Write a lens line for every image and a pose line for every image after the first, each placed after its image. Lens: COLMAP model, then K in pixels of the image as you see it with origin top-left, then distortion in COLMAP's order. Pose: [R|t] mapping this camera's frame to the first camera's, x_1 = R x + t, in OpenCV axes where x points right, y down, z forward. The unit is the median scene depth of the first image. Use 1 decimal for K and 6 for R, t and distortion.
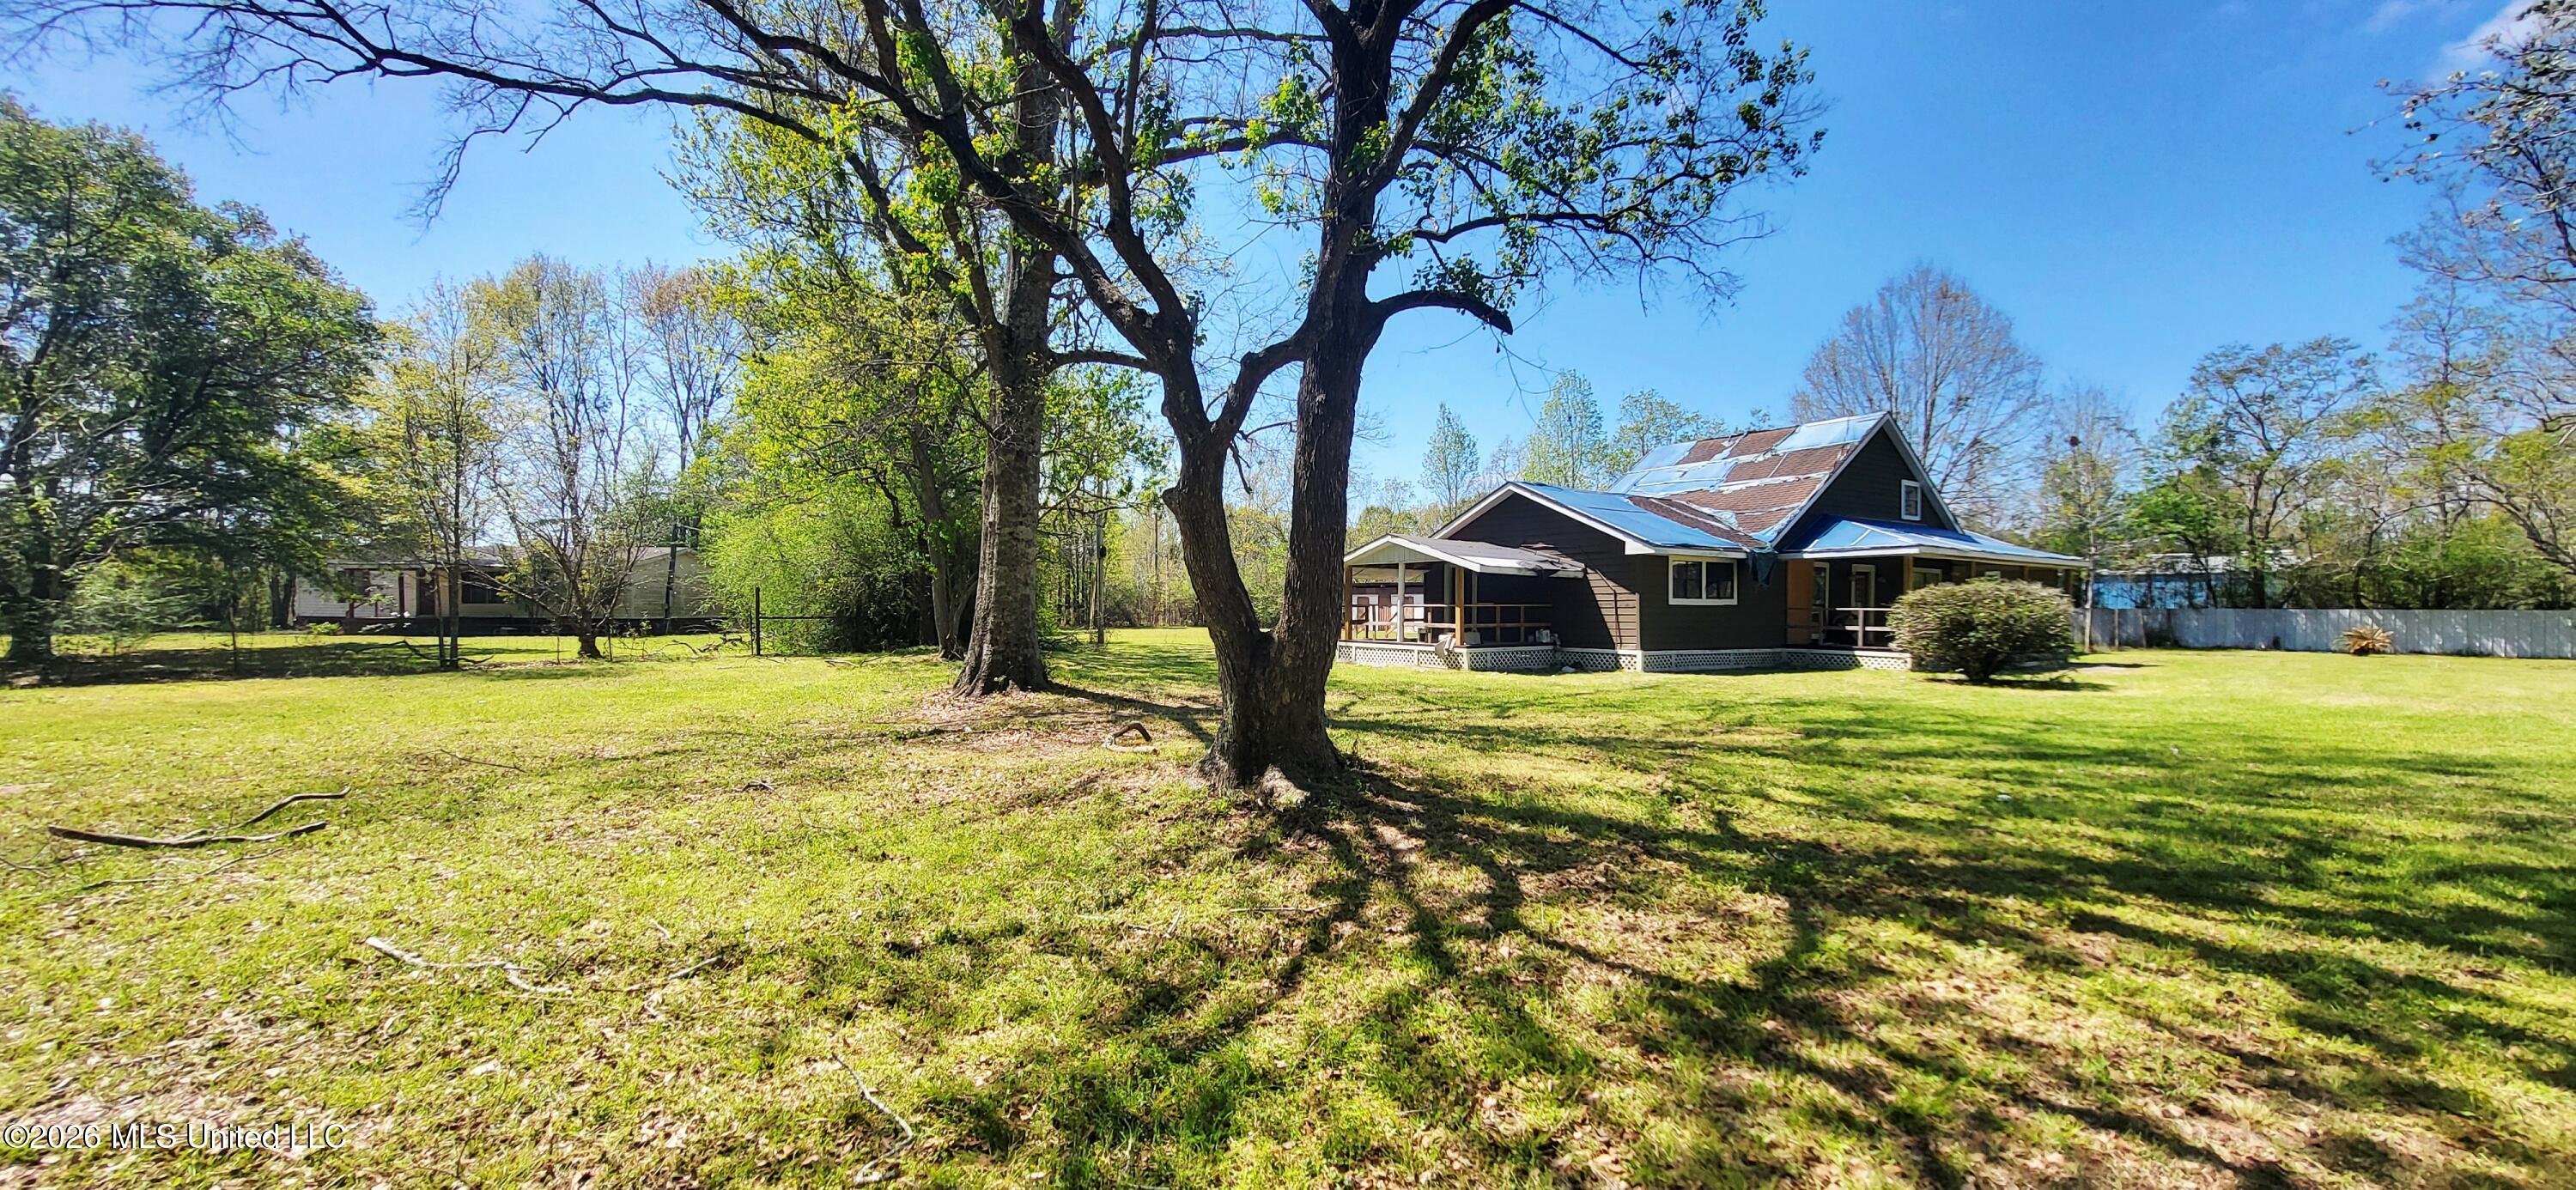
lens RADIAL K [[1014.4, 0, 1295.9], [0, 1014.4, 606.7], [0, 0, 1]] dist [0.001364, 0.000271]
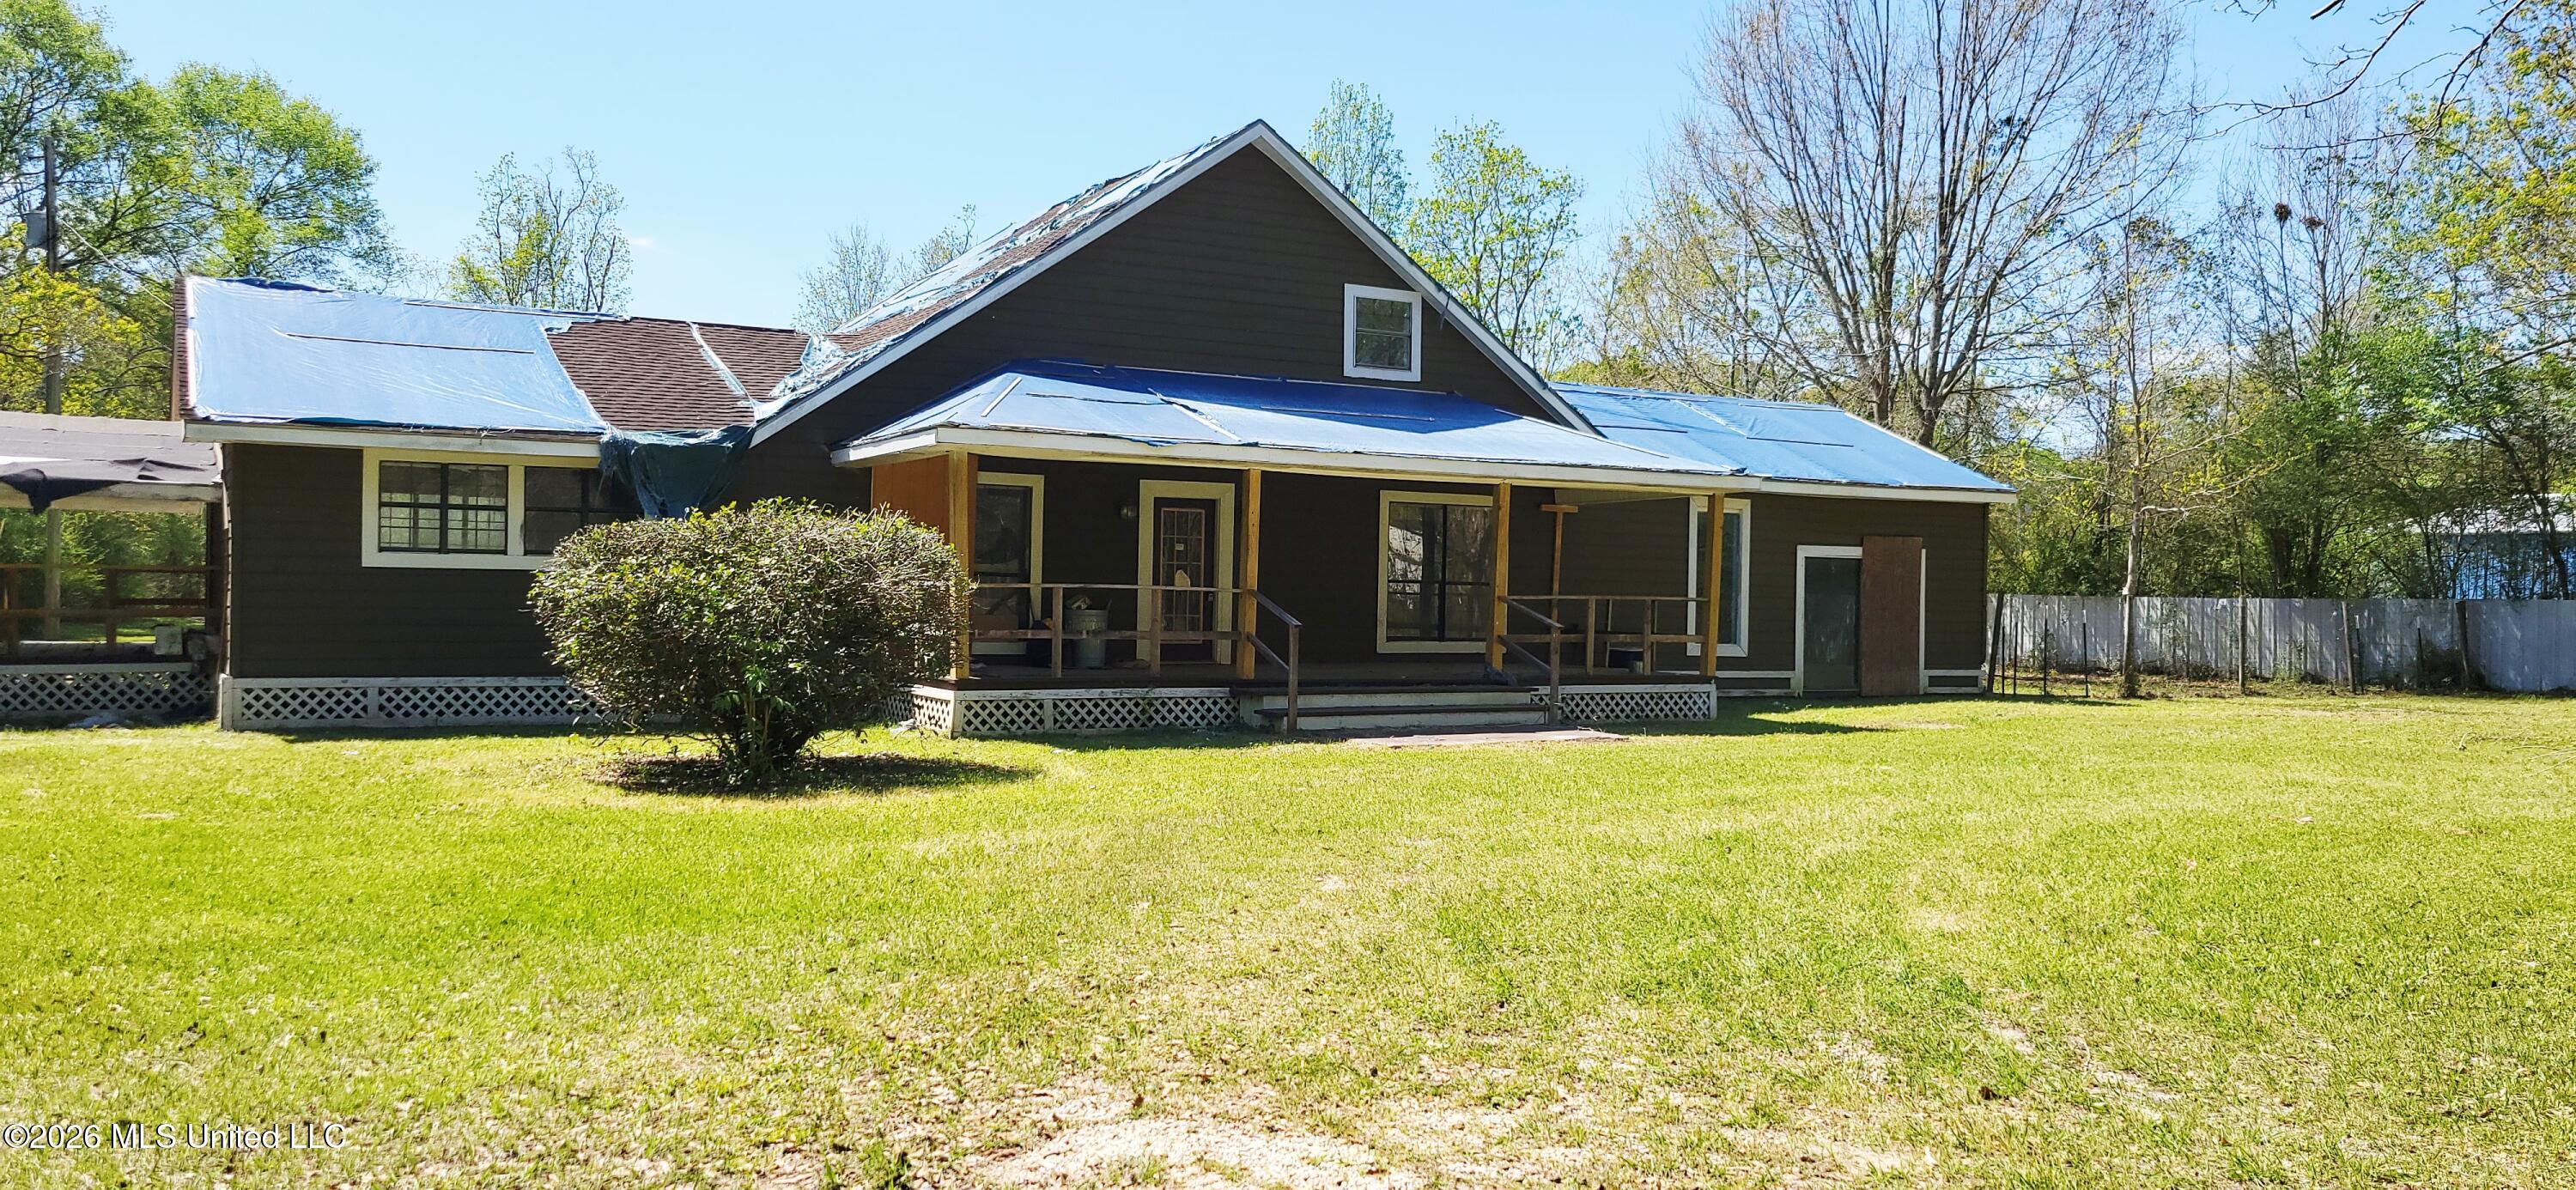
lens RADIAL K [[1932.9, 0, 1268.5], [0, 1932.9, 582.5], [0, 0, 1]] dist [0.056247, -0.042896]
pose [[0.996078, 0.005144, -0.088327, 0.524965], [-0.005860, 0.999952, -0.007852, 0.004963], [0.088282, 0.008338, 0.996061, 0.158908]]
